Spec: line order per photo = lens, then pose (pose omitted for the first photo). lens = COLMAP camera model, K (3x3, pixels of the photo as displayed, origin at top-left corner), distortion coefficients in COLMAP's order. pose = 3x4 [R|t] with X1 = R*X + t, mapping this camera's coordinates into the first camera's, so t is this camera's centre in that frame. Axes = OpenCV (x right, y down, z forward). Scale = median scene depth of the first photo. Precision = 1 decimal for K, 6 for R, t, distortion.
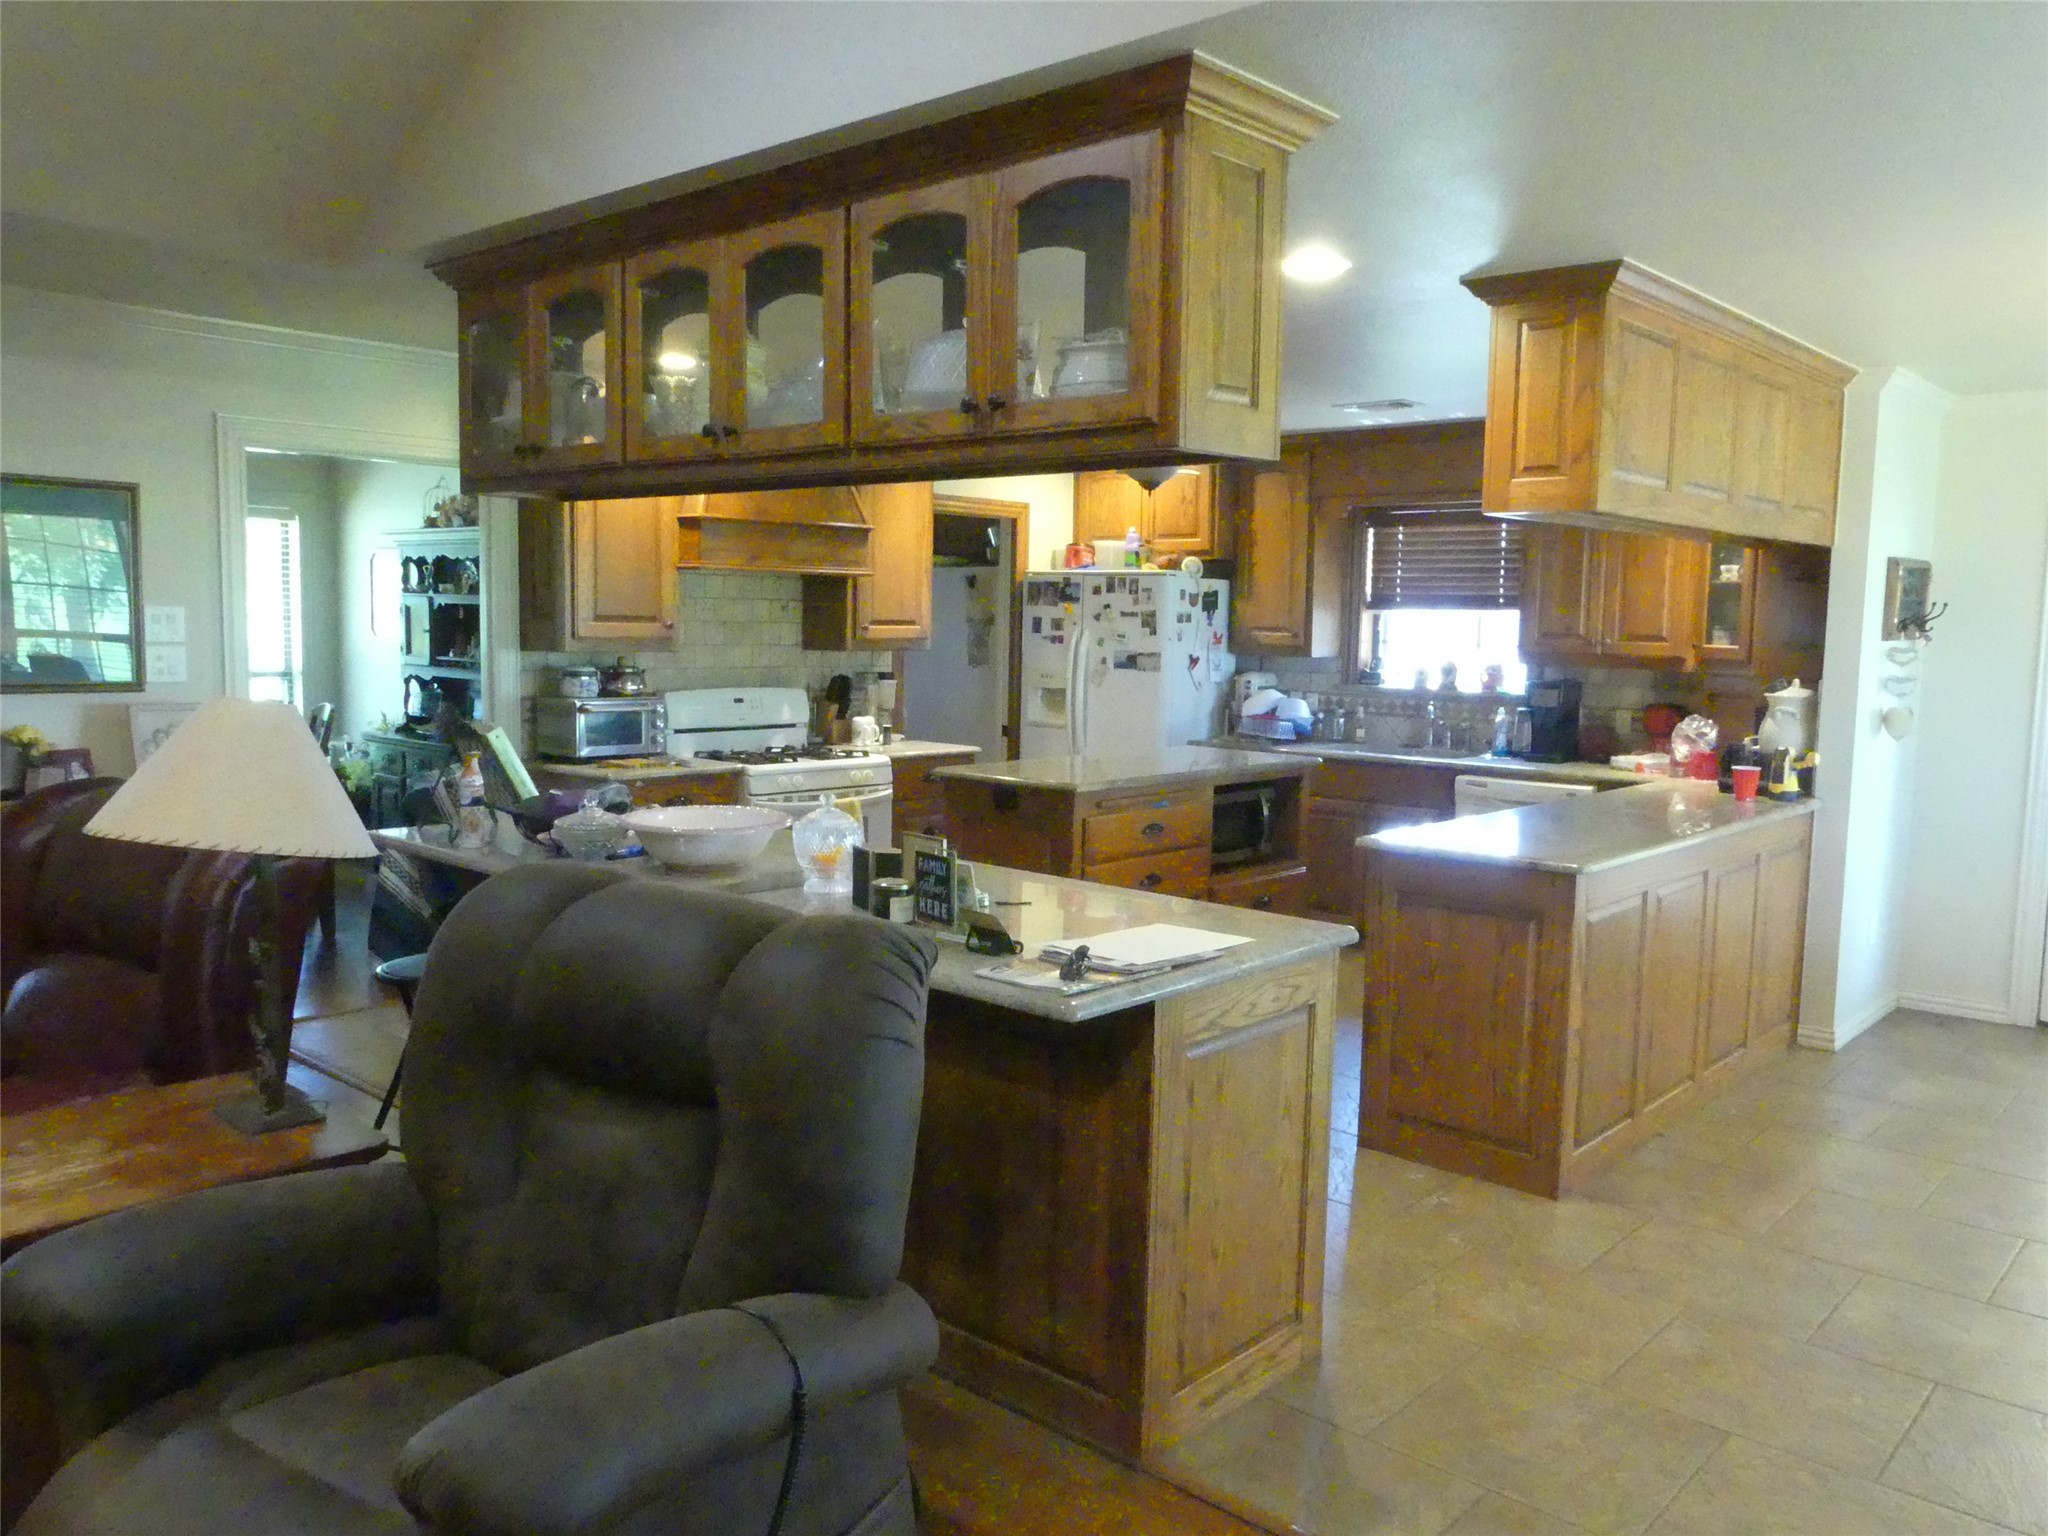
lens RADIAL K [[1555.8, 0, 1025.0], [0, 1555.8, 784.9], [0, 0, 1]] dist [-0.018612, 0.013889]
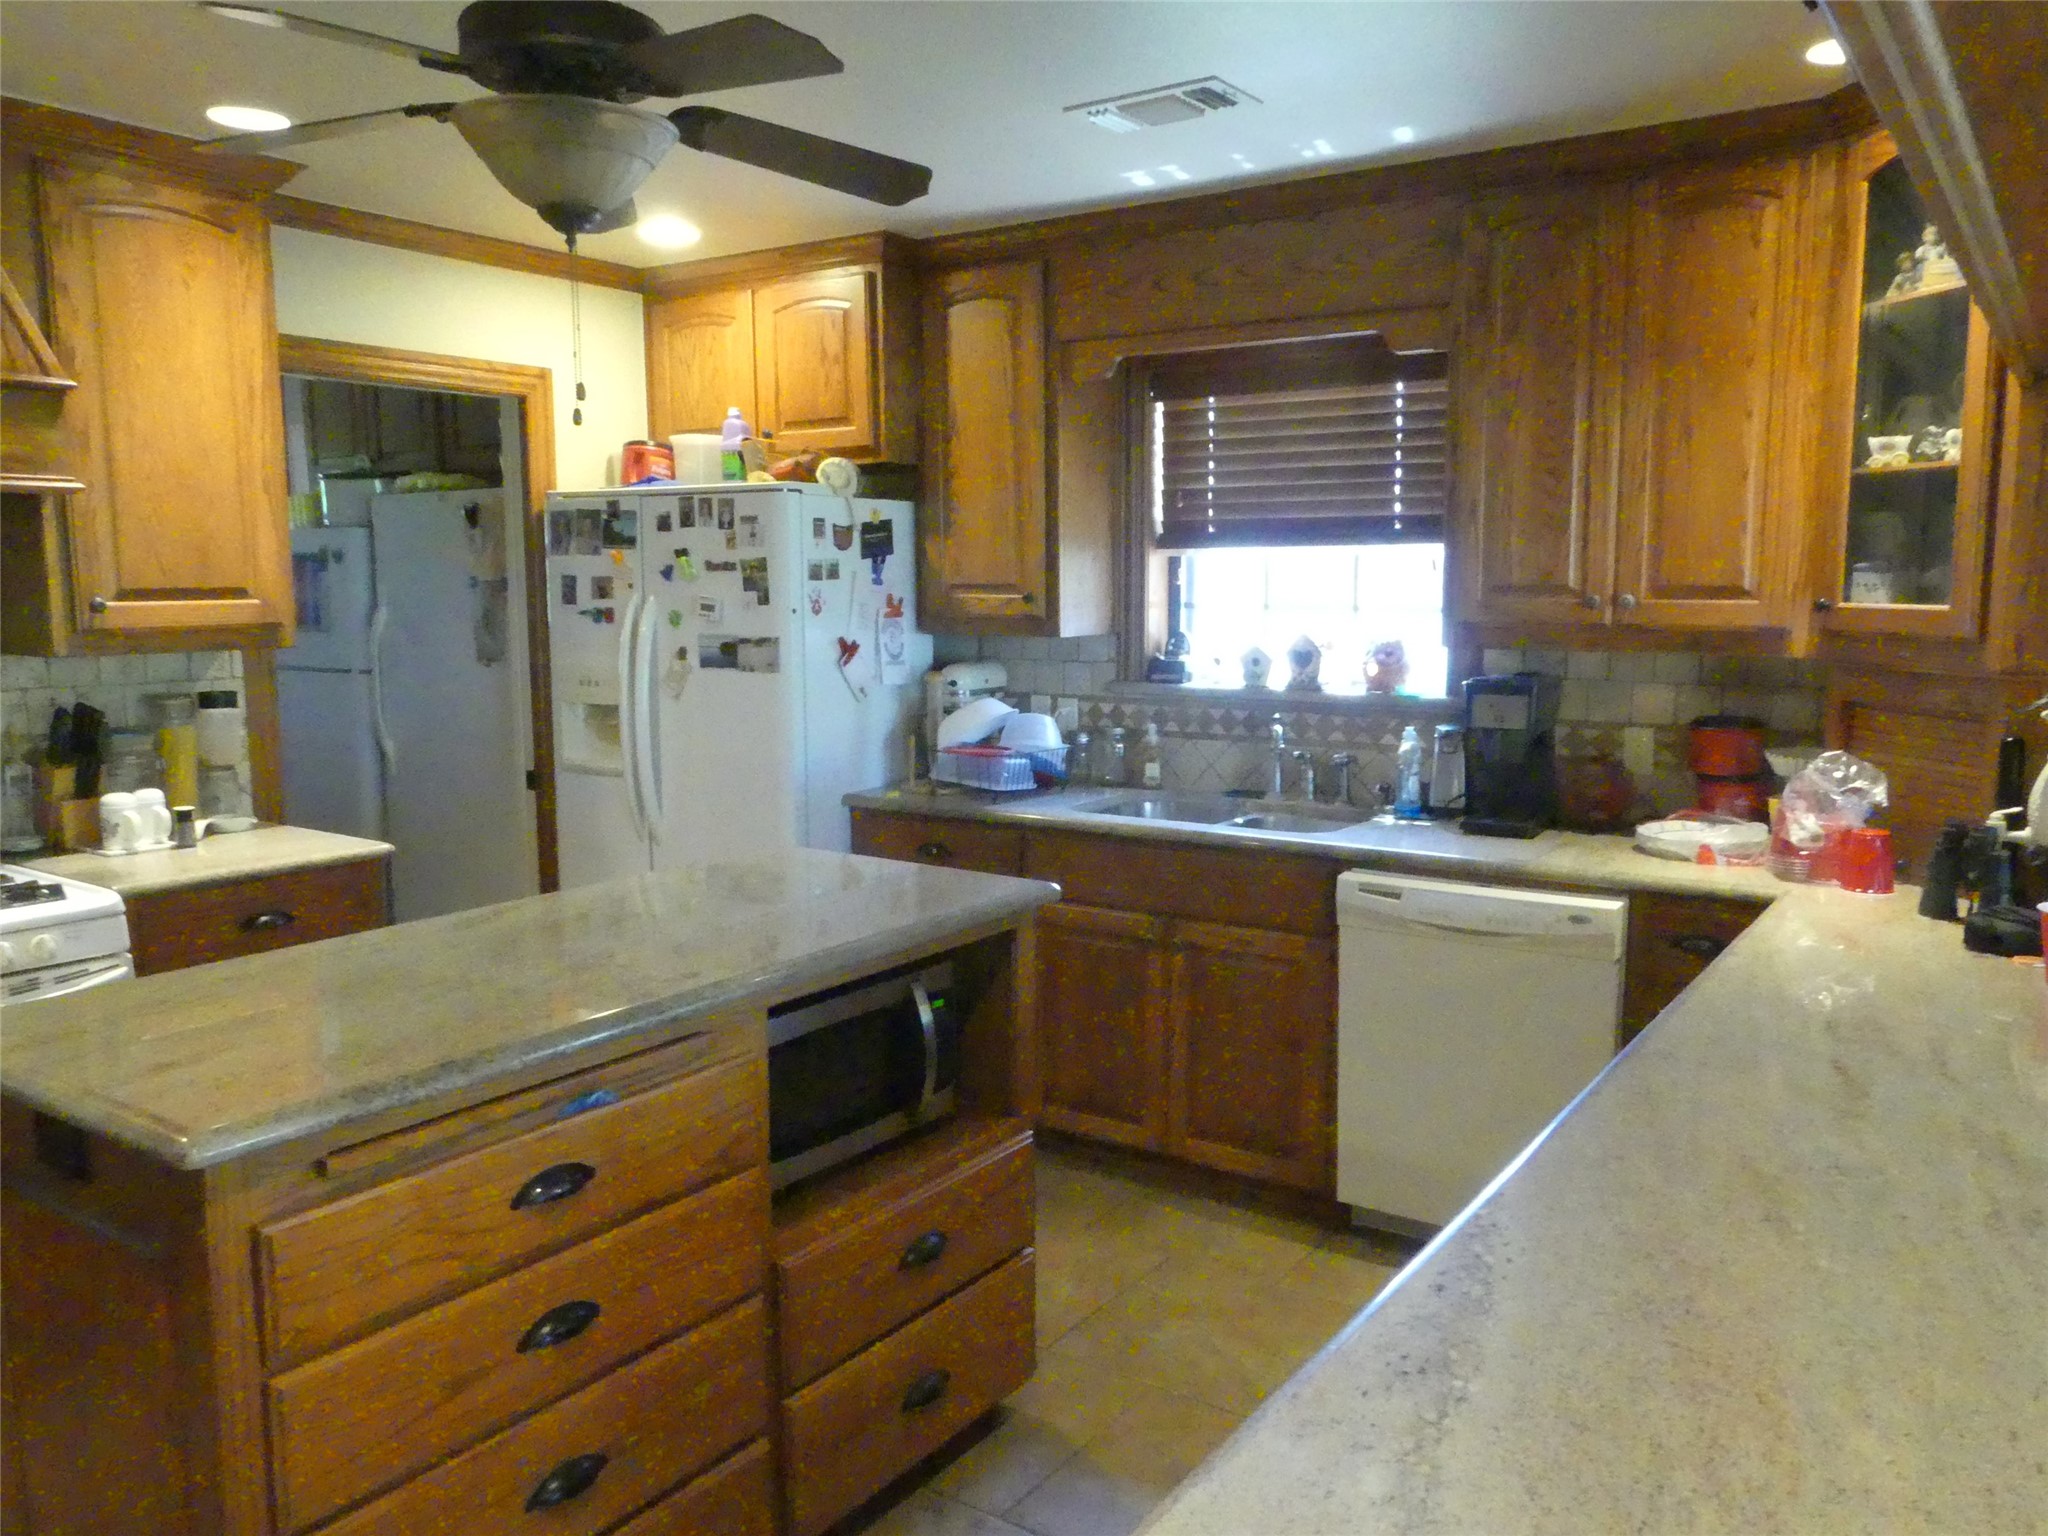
lens RADIAL K [[1555.8, 0, 1035.2], [0, 1555.8, 782.0], [0, 0, 1]] dist [-0.018612, 0.013889]
pose [[0.991164, -0.037613, 0.127199, 0.104511], [0.034416, 0.999036, 0.027242, -0.046746], [-0.128101, -0.022623, 0.991503, 0.458012]]
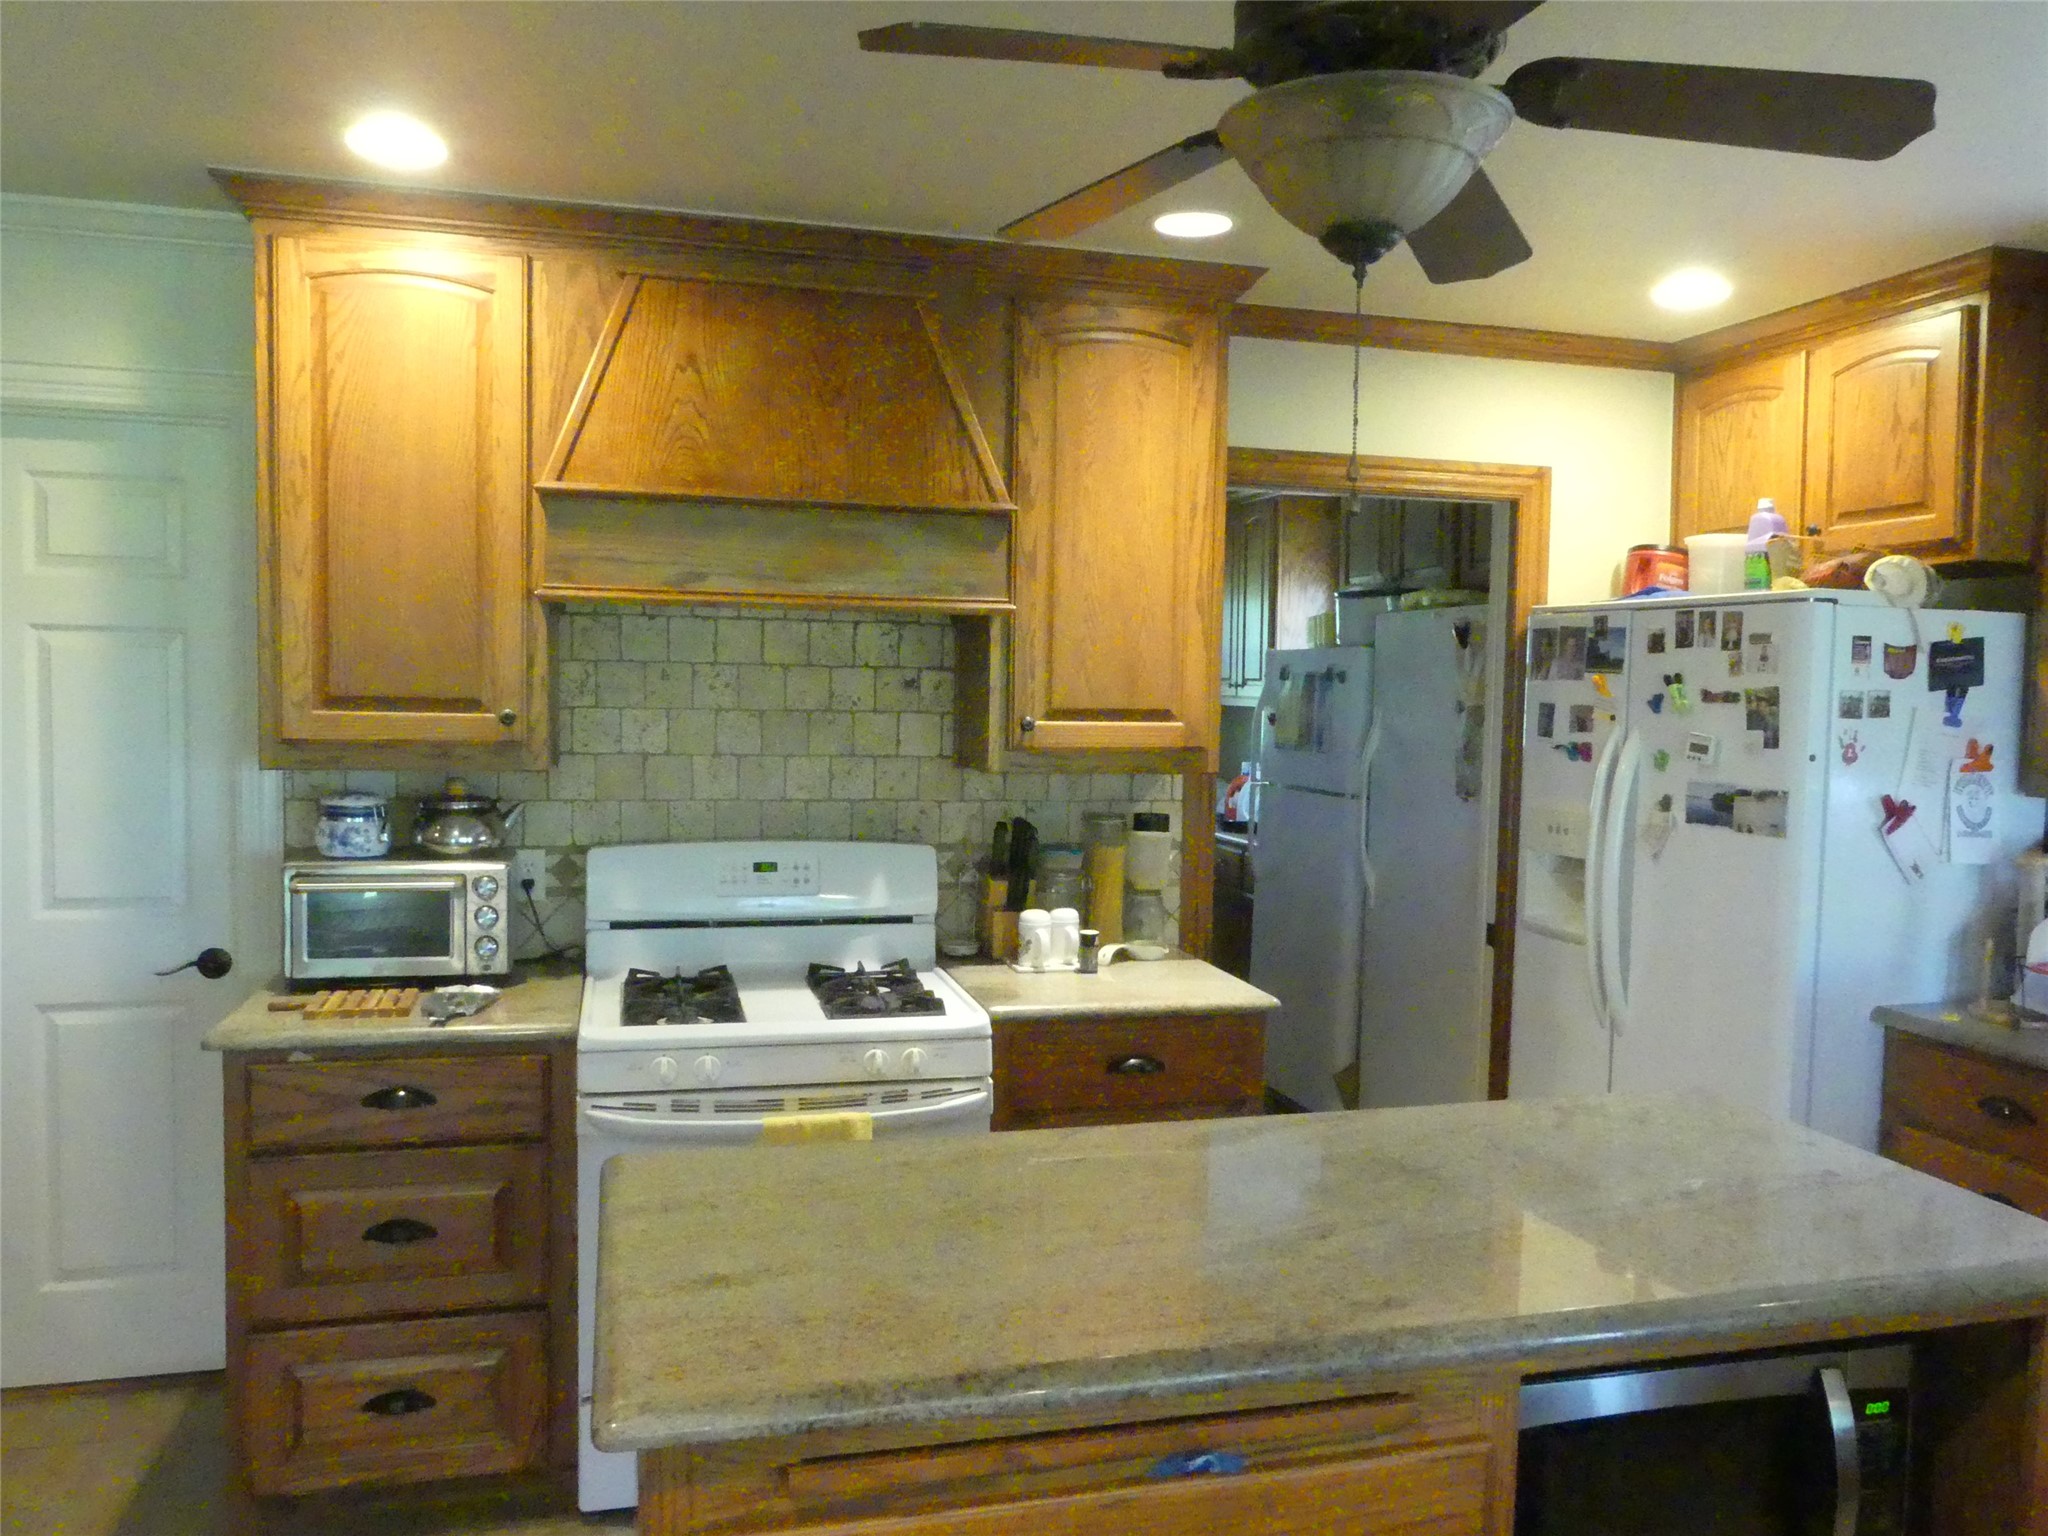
lens RADIAL K [[1555.8, 0, 1028.9], [0, 1555.8, 780.0], [0, 0, 1]] dist [-0.018612, 0.013889]
pose [[0.839559, 0.029327, -0.542476, 0.139881], [-0.060512, 0.997376, -0.039731, -0.059652], [0.539887, 0.066183, 0.839131, 0.551829]]
